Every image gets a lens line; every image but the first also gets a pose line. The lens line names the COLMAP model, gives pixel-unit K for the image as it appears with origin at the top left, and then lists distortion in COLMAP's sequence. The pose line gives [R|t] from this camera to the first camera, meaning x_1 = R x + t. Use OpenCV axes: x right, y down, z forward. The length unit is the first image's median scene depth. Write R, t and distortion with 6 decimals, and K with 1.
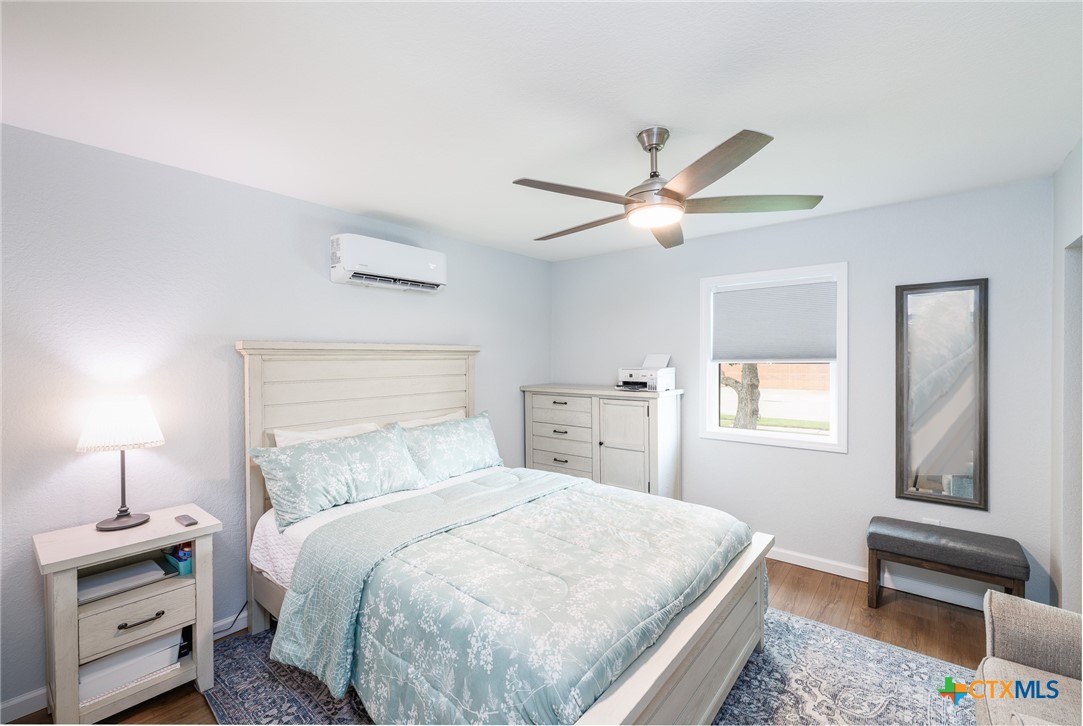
lens RADIAL K [[461.6, 0, 541.9], [0, 461.6, 360.6], [0, 0, 1]] dist [0.000171, -0.000206]
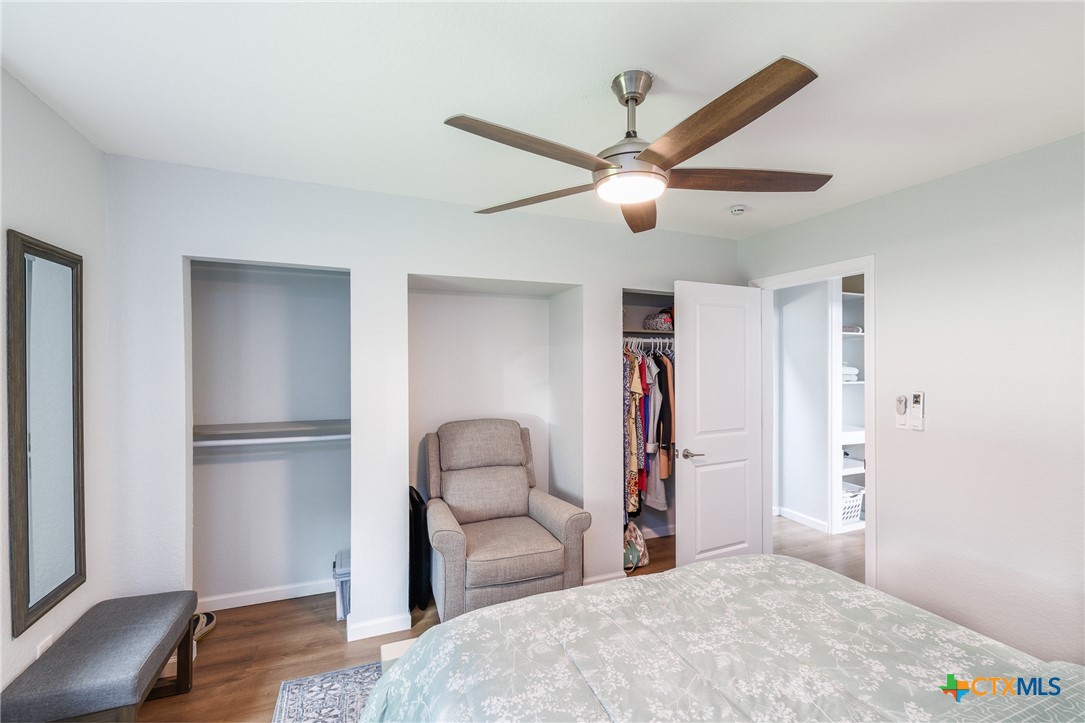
lens RADIAL K [[462.5, 0, 538.2], [0, 462.5, 365.1], [0, 0, 1]] dist [0.000171, -0.000206]
pose [[-0.870864, -0.001327, 0.491522, -0.004418], [0.001844, 0.999980, 0.005967, -0.017830], [-0.491521, 0.006103, -0.870844, 1.681883]]
